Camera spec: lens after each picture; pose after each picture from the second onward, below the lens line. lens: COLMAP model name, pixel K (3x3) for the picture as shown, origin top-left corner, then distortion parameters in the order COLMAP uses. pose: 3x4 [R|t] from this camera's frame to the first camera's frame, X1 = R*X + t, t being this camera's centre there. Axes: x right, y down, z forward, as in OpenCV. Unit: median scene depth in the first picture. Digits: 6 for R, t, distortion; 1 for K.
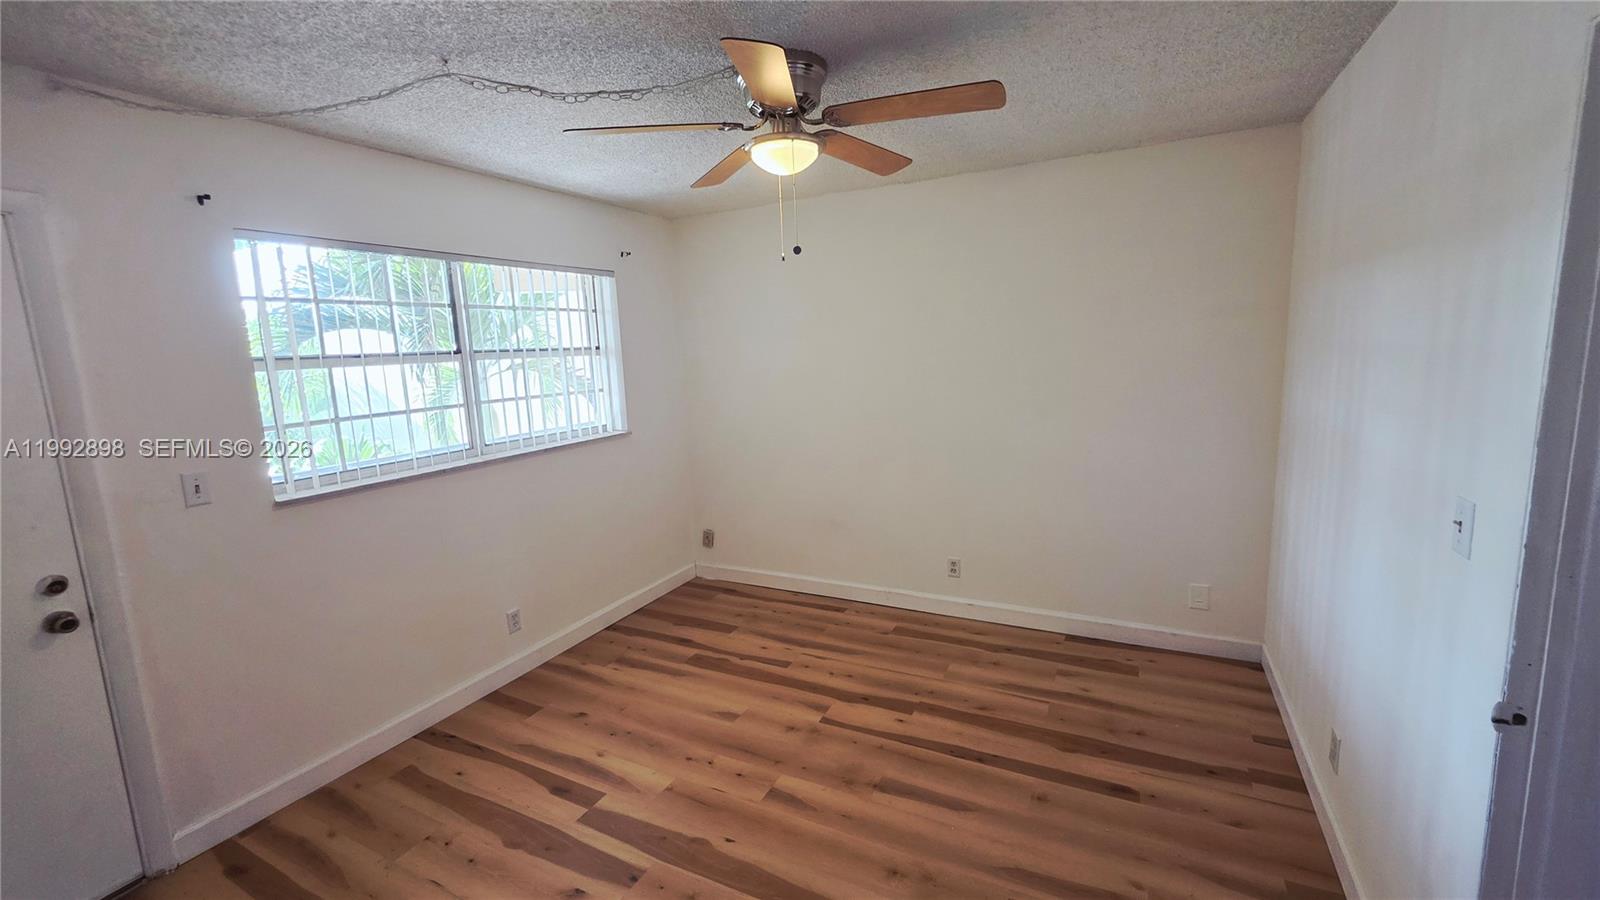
lens RADIAL K [[641.6, 0, 802.9], [0, 641.6, 442.4], [0, 0, 1]] dist [0.000301, 0.000997]
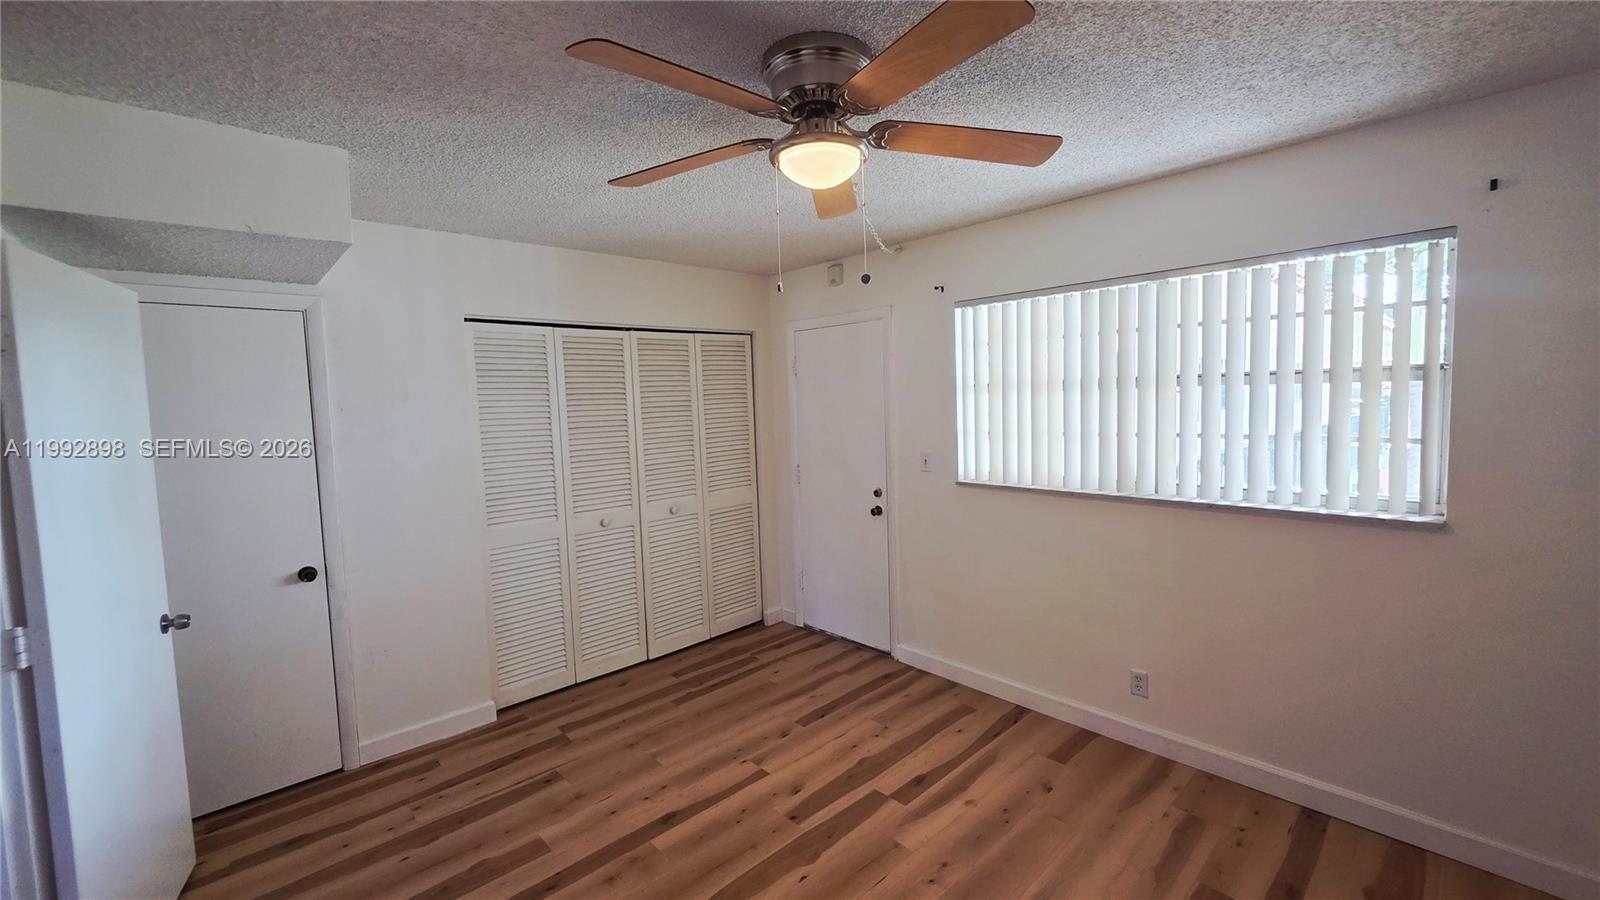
lens RADIAL K [[641.6, 0, 803.6], [0, 641.6, 446.1], [0, 0, 1]] dist [0.000301, 0.000997]
pose [[-0.341033, 0.122488, -0.932037, 0.591461], [-0.096916, 0.981610, 0.164464, -0.171002], [0.935042, 0.146417, -0.322890, 0.977841]]
